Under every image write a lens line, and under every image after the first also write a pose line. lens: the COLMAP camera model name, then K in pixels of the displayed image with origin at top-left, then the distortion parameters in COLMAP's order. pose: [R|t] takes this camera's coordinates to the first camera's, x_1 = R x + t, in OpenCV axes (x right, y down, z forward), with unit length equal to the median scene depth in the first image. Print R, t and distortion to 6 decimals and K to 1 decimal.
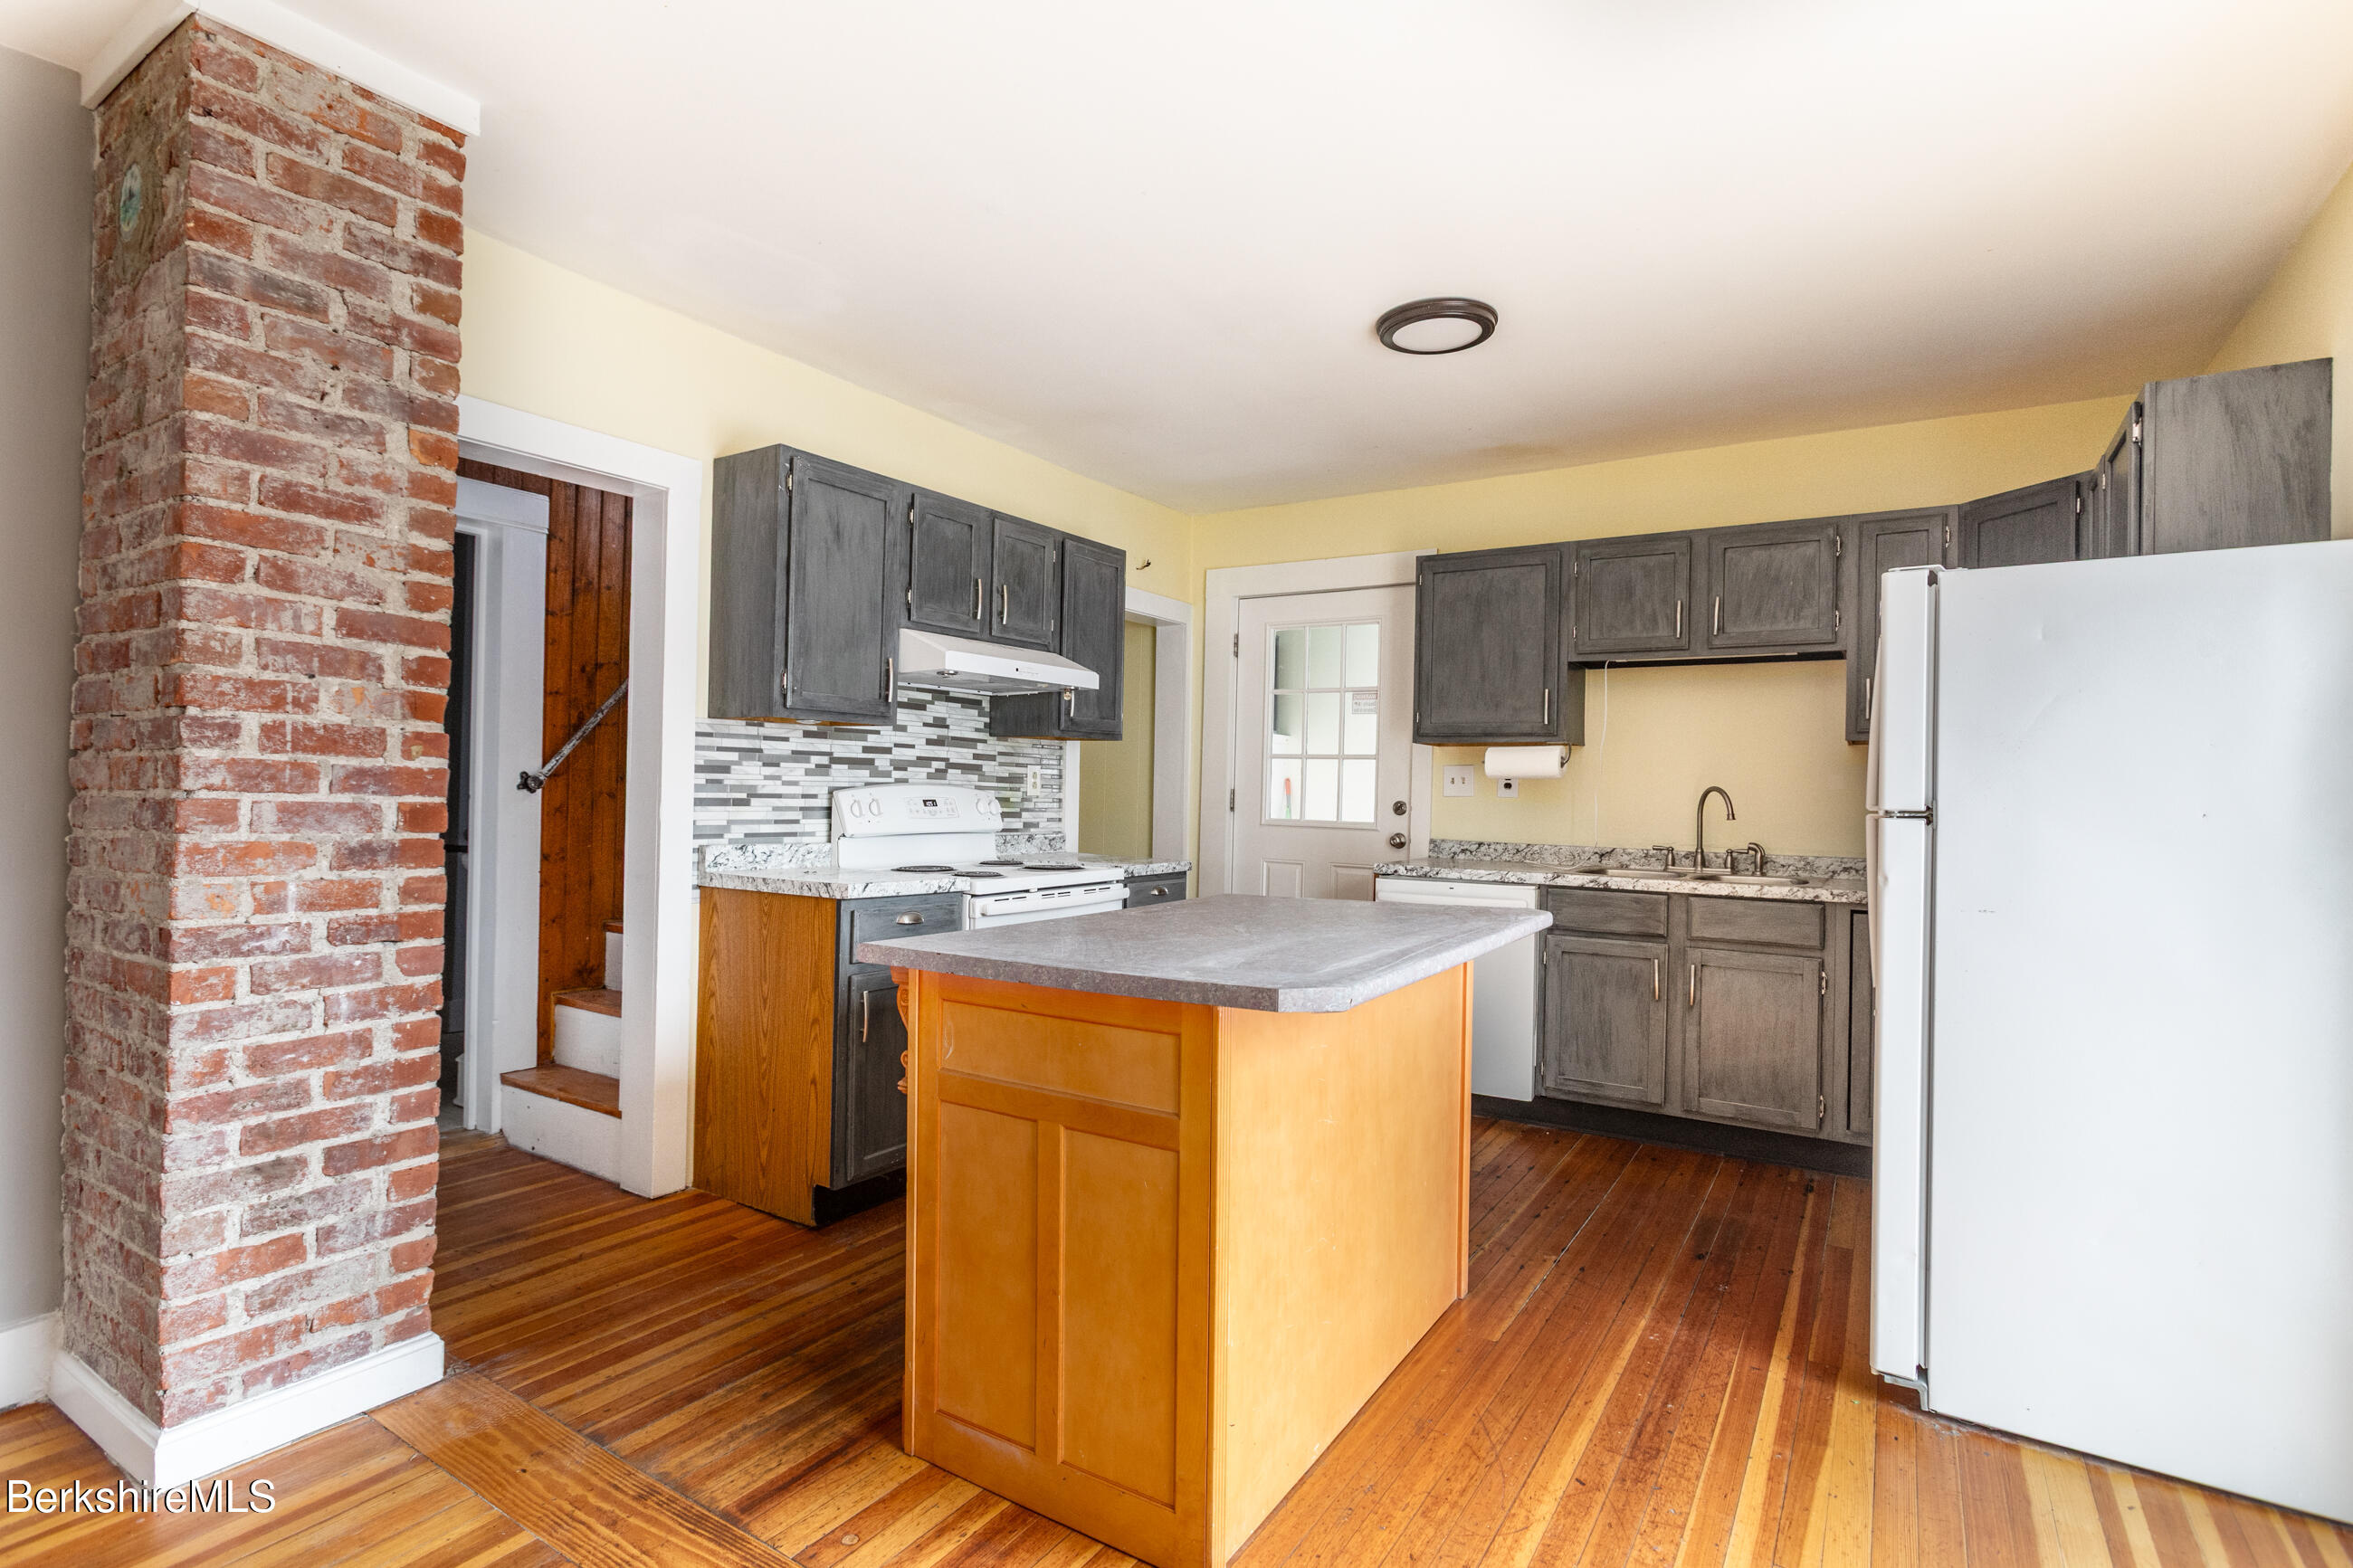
lens RADIAL K [[1135.1, 0, 1175.2], [0, 1135.1, 787.6], [0, 0, 1]] dist [-0.003394, -0.000117]
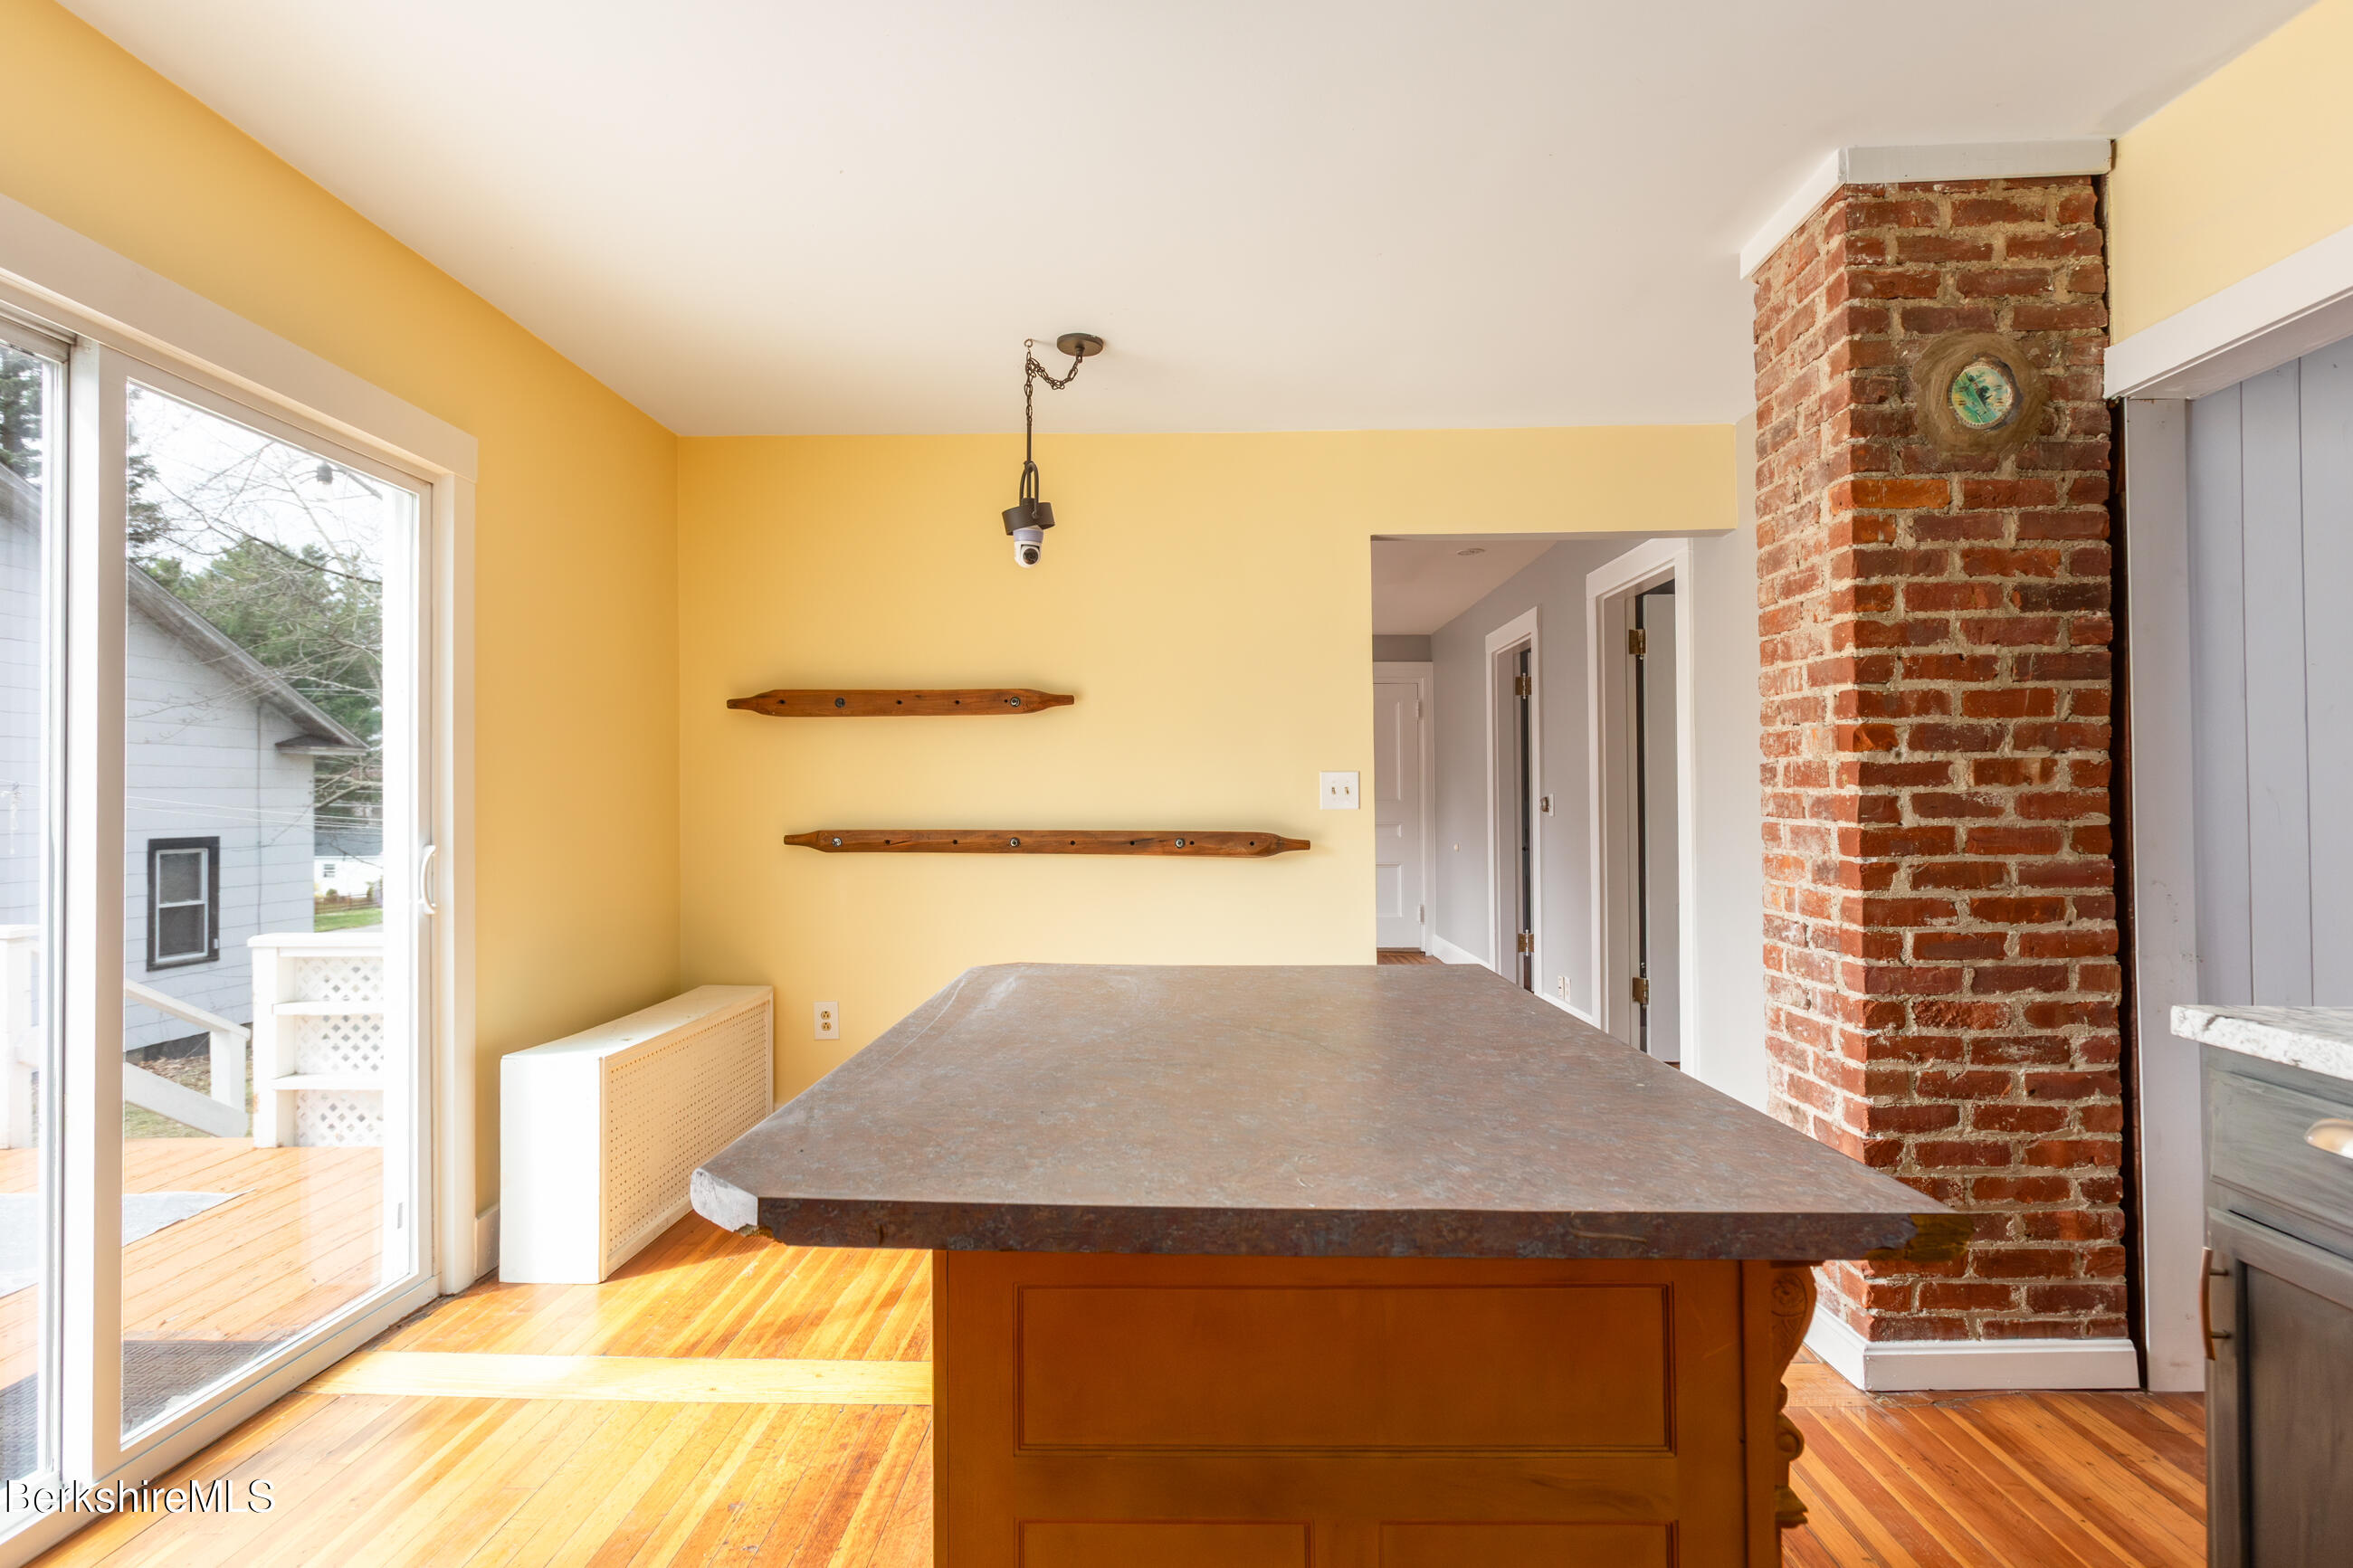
lens RADIAL K [[1208.2, 0, 1170.0], [0, 1208.2, 784.2], [0, 0, 1]] dist [-0.006070, 0.006293]
pose [[-0.858707, -0.018039, -0.512150, 0.396618], [-0.003950, 0.999584, -0.028584, 0.006188], [0.512452, -0.022522, -0.858420, 1.399915]]
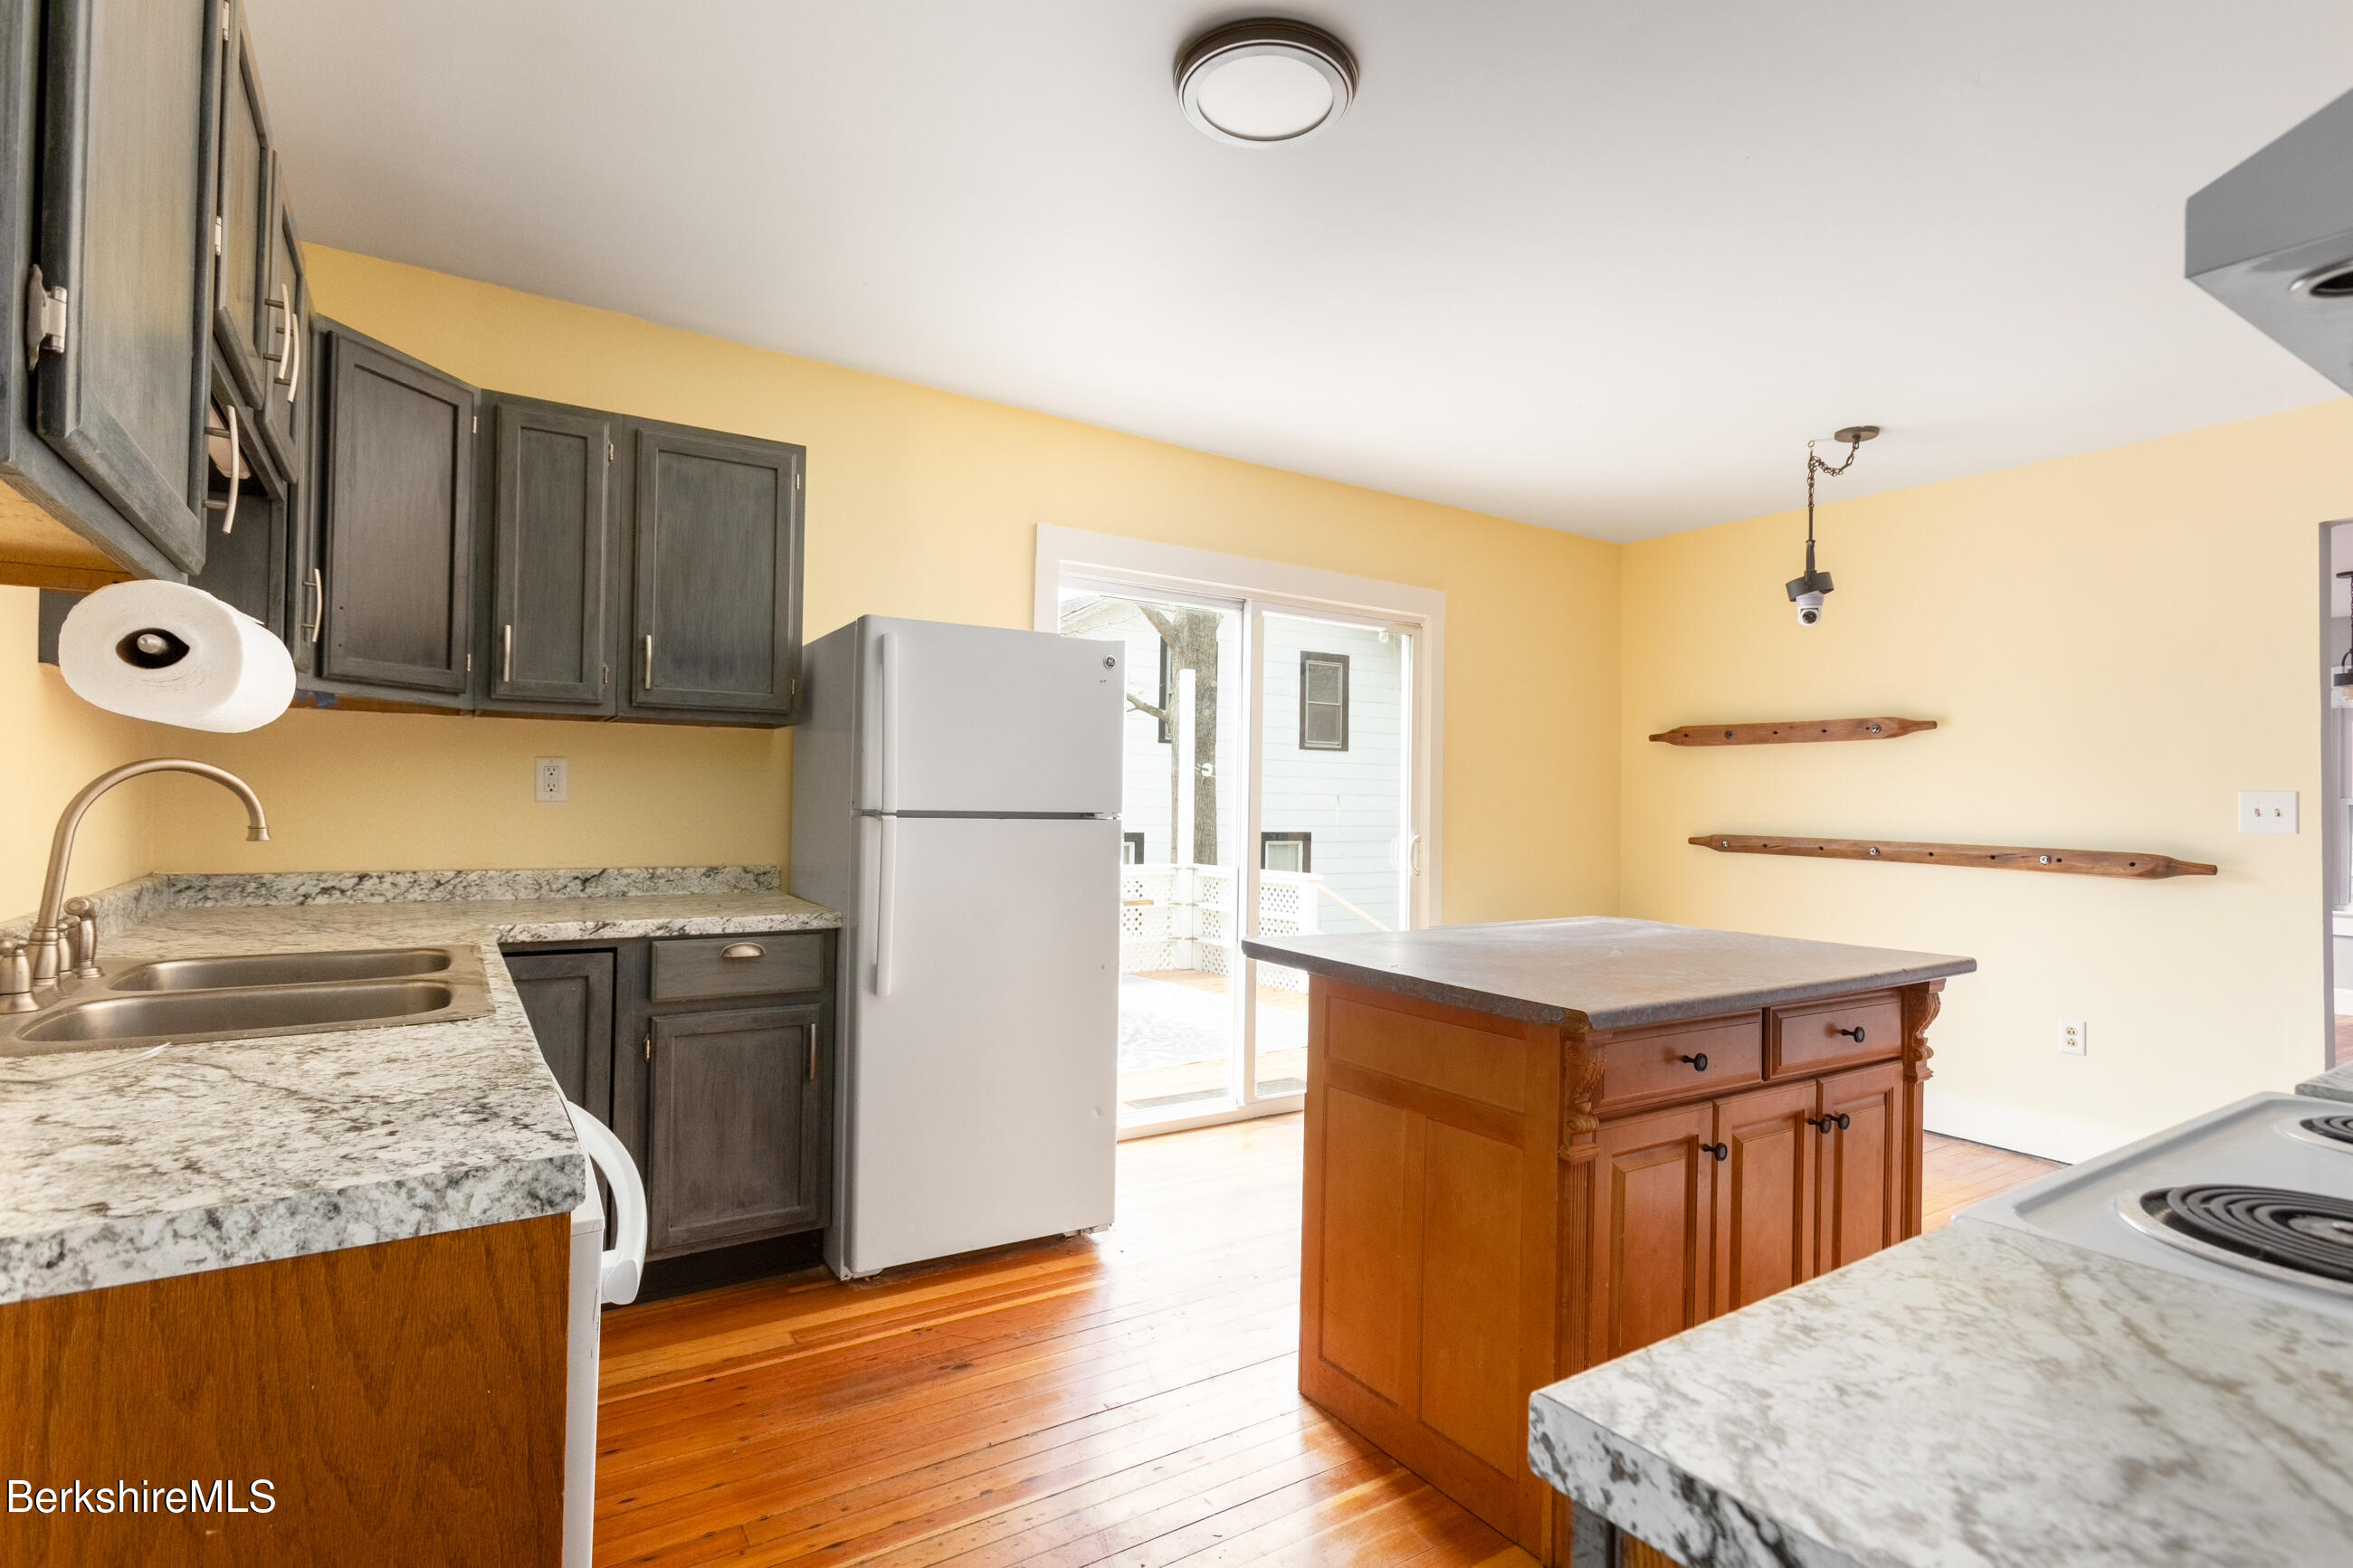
lens RADIAL K [[1135.1, 0, 1178.9], [0, 1135.1, 792.6], [0, 0, 1]] dist [0.002314, 0.000353]
pose [[-0.909227, -0.027468, 0.415393, 0.026451], [-0.034806, 0.999343, -0.010102, 0.003497], [-0.414842, -0.023643, -0.909586, 1.887130]]
